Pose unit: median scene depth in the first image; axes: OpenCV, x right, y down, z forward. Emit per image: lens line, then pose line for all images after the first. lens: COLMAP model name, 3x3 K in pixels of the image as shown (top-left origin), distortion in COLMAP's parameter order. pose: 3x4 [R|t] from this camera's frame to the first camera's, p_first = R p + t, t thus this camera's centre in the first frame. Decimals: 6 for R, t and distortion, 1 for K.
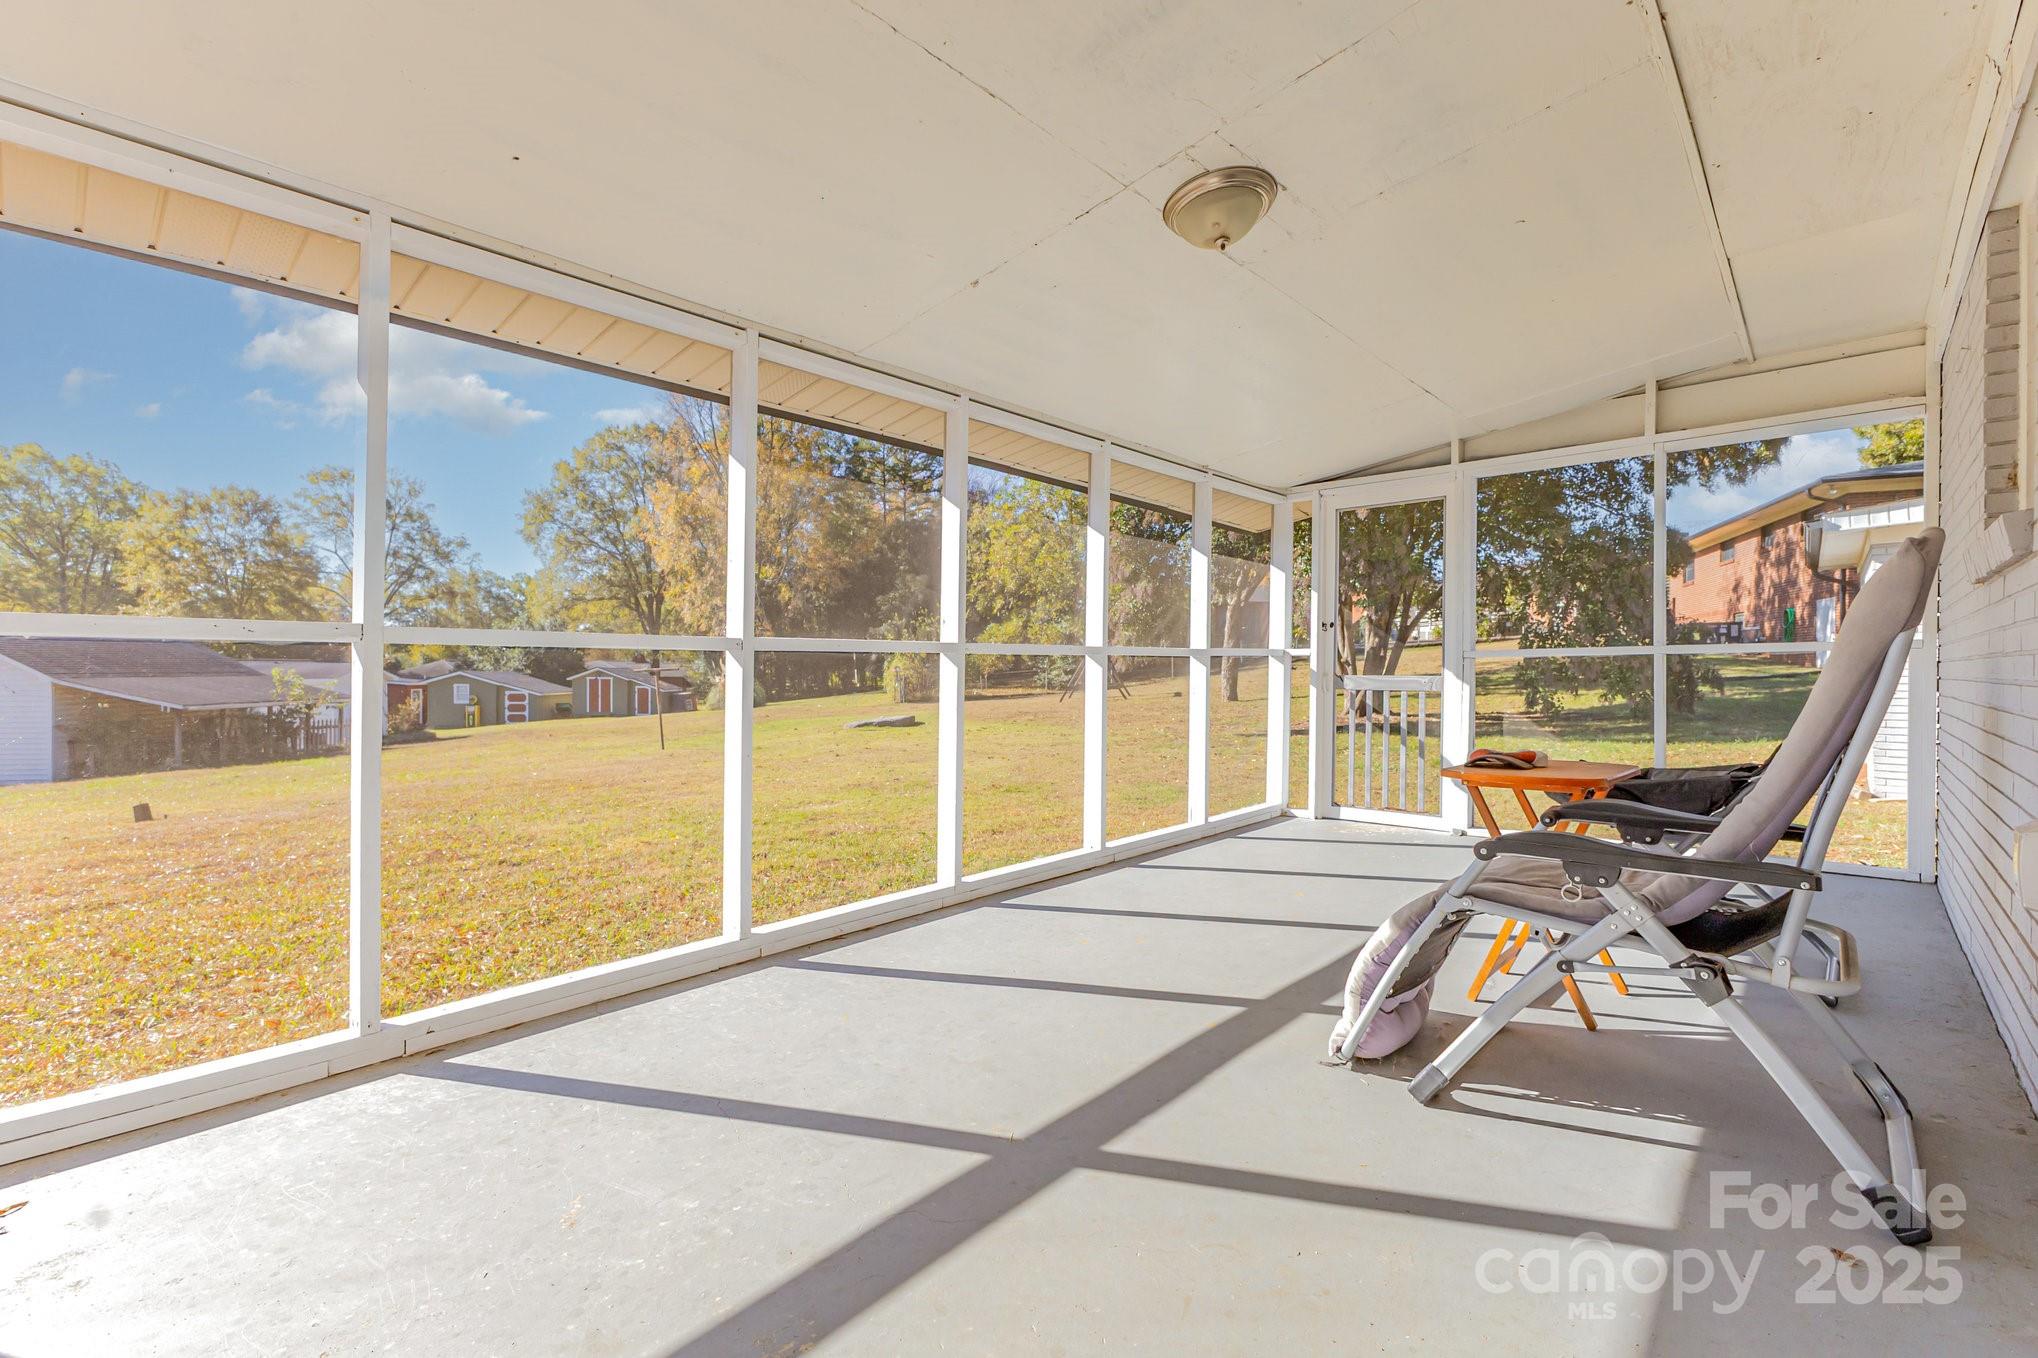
lens RADIAL K [[886.3, 0, 1021.6], [0, 886.3, 687.6], [0, 0, 1]] dist [0.013161, -0.001529]
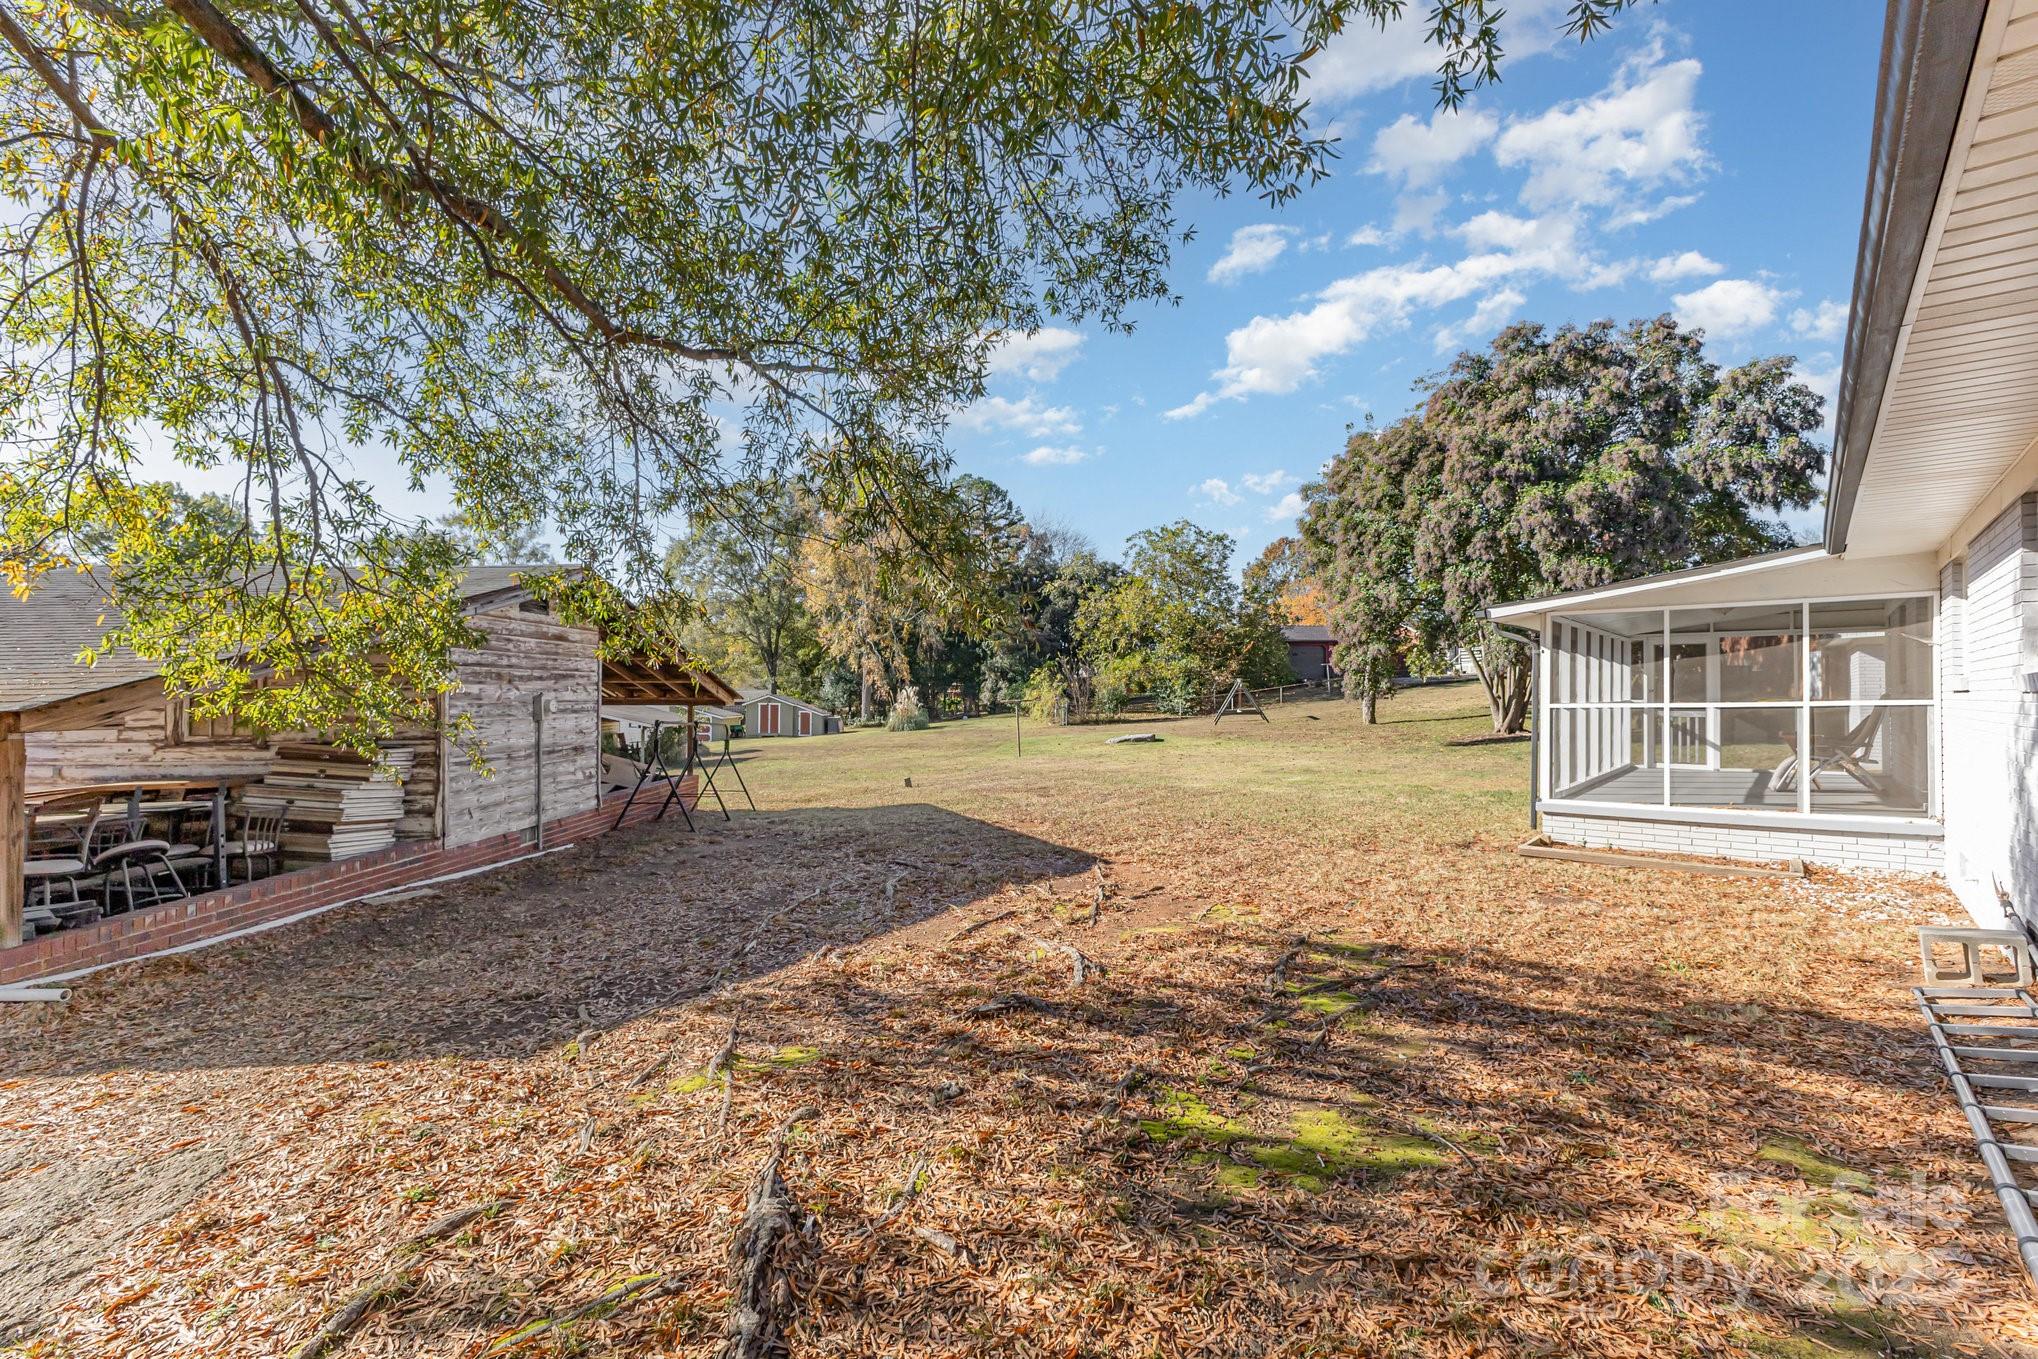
lens RADIAL K [[886.3, 0, 1021.6], [0, 886.3, 688.1], [0, 0, 1]] dist [0.013161, -0.001529]
pose [[0.999518, 0.003236, 0.030882, -0.203607], [-0.002403, 0.999633, -0.026966, -0.000653], [-0.030958, 0.026879, 0.999159, -0.197672]]
